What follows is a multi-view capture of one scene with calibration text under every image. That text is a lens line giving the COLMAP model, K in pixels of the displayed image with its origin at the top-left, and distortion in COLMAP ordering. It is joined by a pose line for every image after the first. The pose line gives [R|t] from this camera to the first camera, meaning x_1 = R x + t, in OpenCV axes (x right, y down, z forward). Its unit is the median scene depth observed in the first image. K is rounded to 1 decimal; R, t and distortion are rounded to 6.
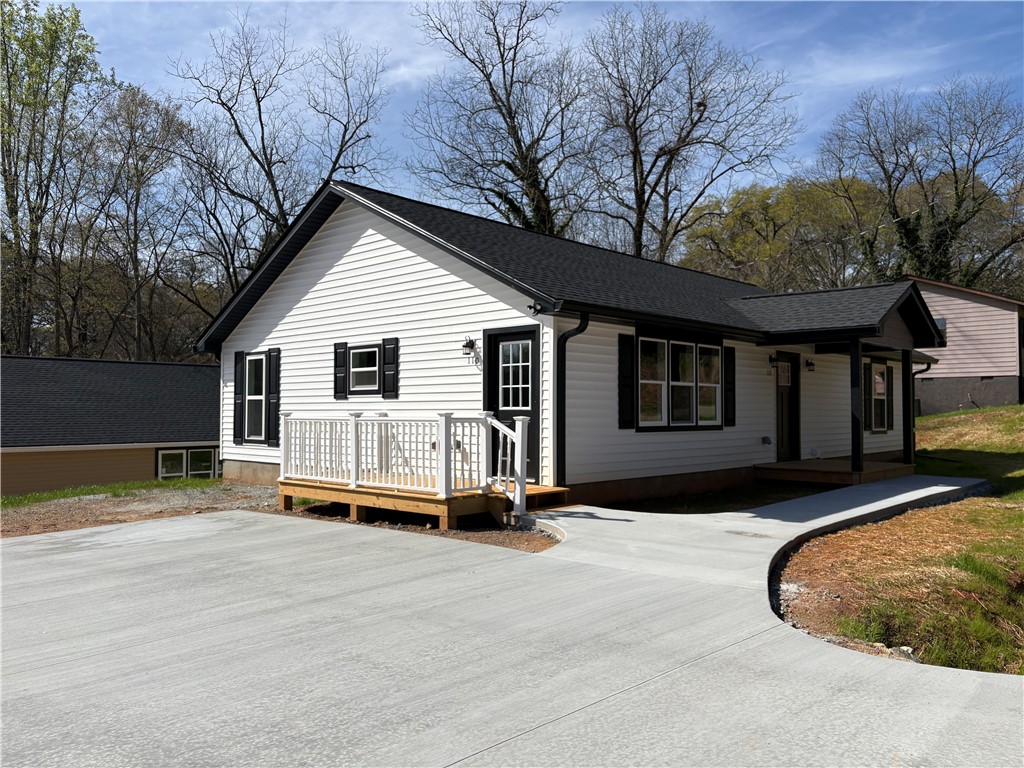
lens RADIAL K [[762.4, 0, 507.1], [0, 762.4, 382.5], [0, 0, 1]] dist [0.060773, -0.058788]
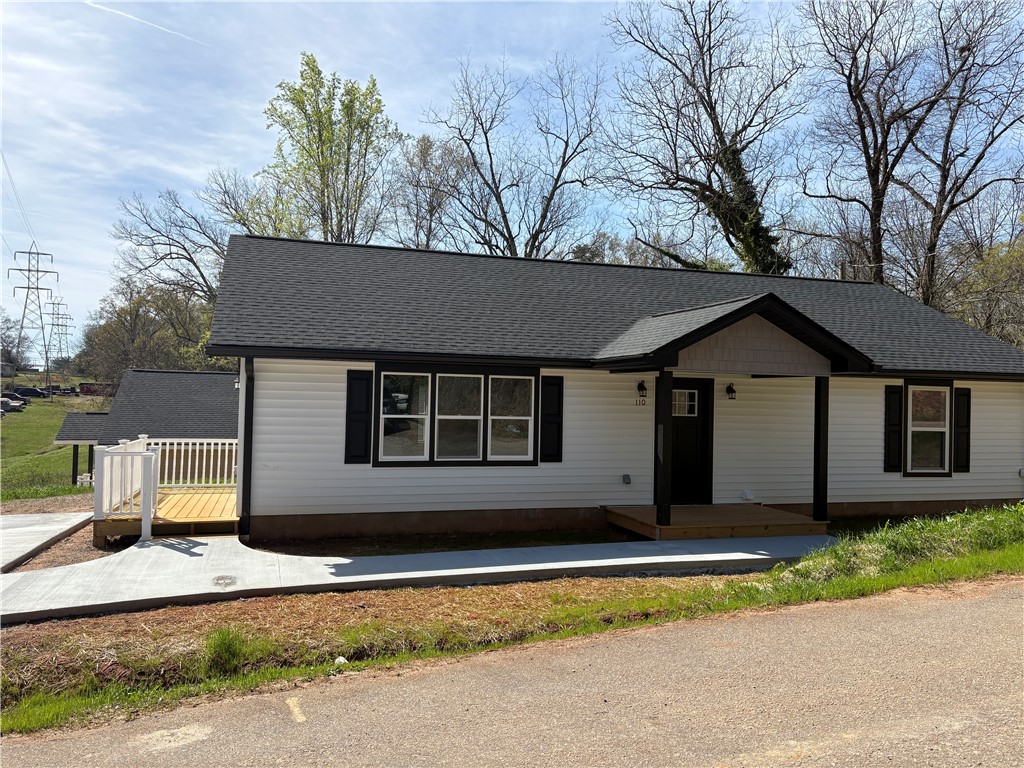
lens RADIAL K [[762.4, 0, 511.0], [0, 762.4, 378.6], [0, 0, 1]] dist [0.060773, -0.058788]
pose [[0.873842, 0.001520, -0.486209, 0.612044], [-0.001673, 0.999999, 0.000118, -0.038644], [0.486208, 0.000710, 0.873843, 0.155578]]
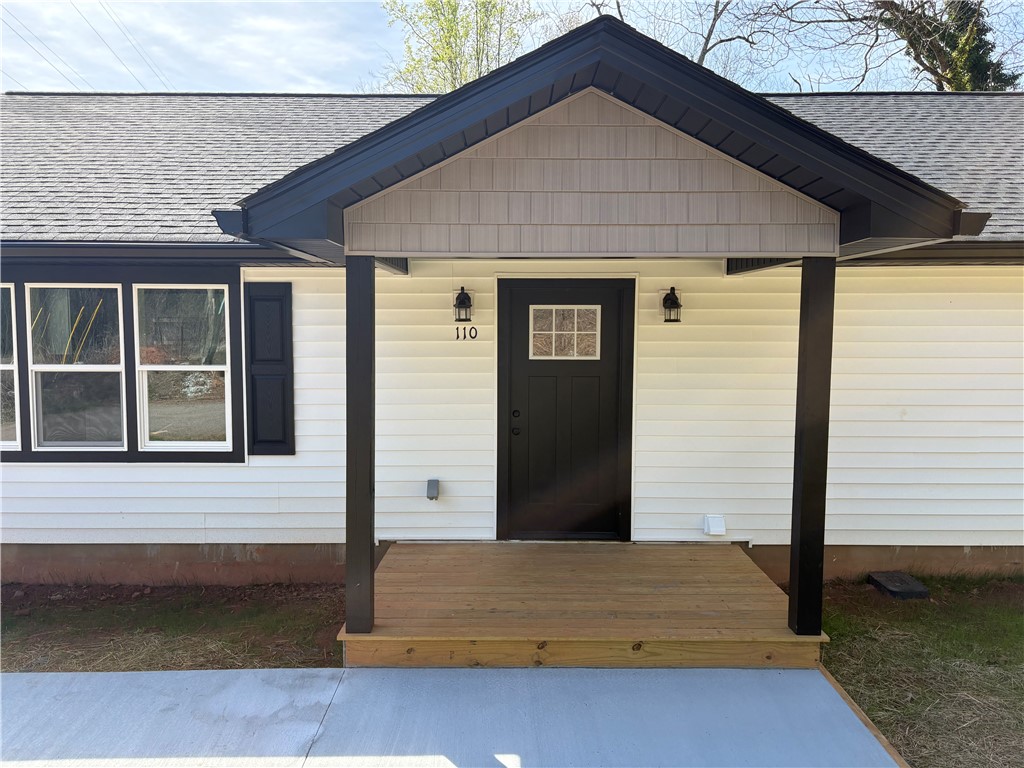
lens RADIAL K [[762.4, 0, 515.0], [0, 762.4, 389.5], [0, 0, 1]] dist [0.060773, -0.058788]
pose [[0.686678, 0.052271, -0.725080, 0.641038], [0.024399, 0.995193, 0.094849, -0.020556], [0.726552, -0.082822, 0.682101, 0.700497]]
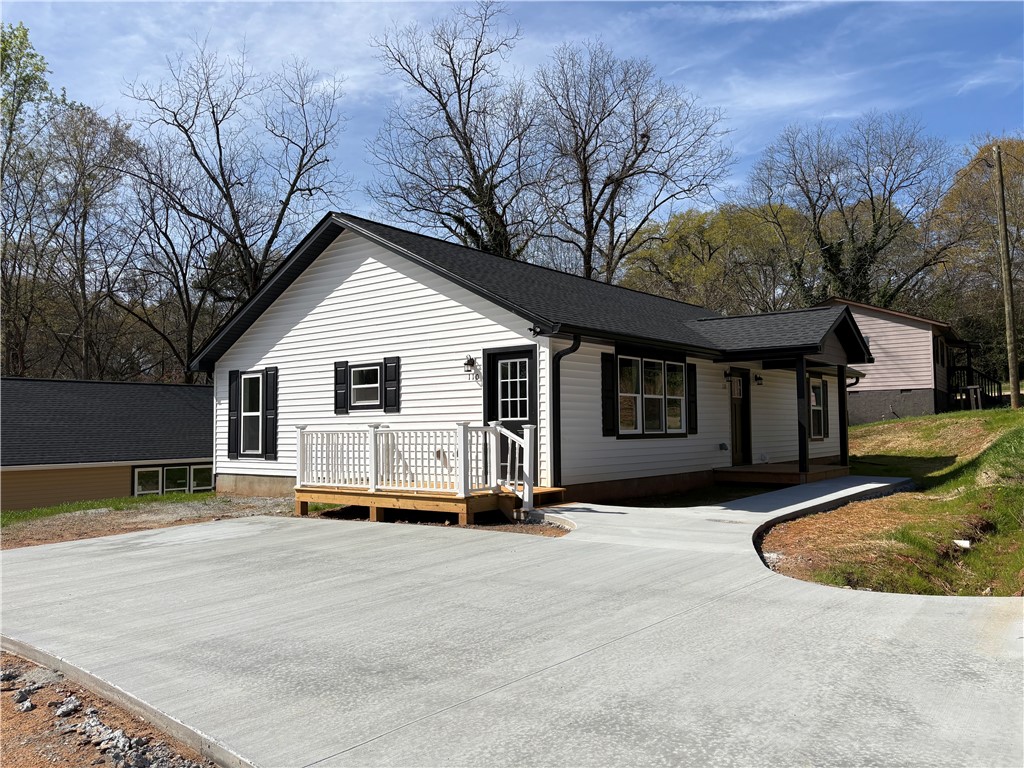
lens RADIAL K [[762.4, 0, 508.6], [0, 762.4, 385.7], [0, 0, 1]] dist [0.060773, -0.058788]
pose [[0.996498, -0.007877, 0.083241, -0.062939], [0.009466, 0.999780, -0.018711, 0.003938], [-0.083075, 0.019434, 0.996354, -0.084688]]
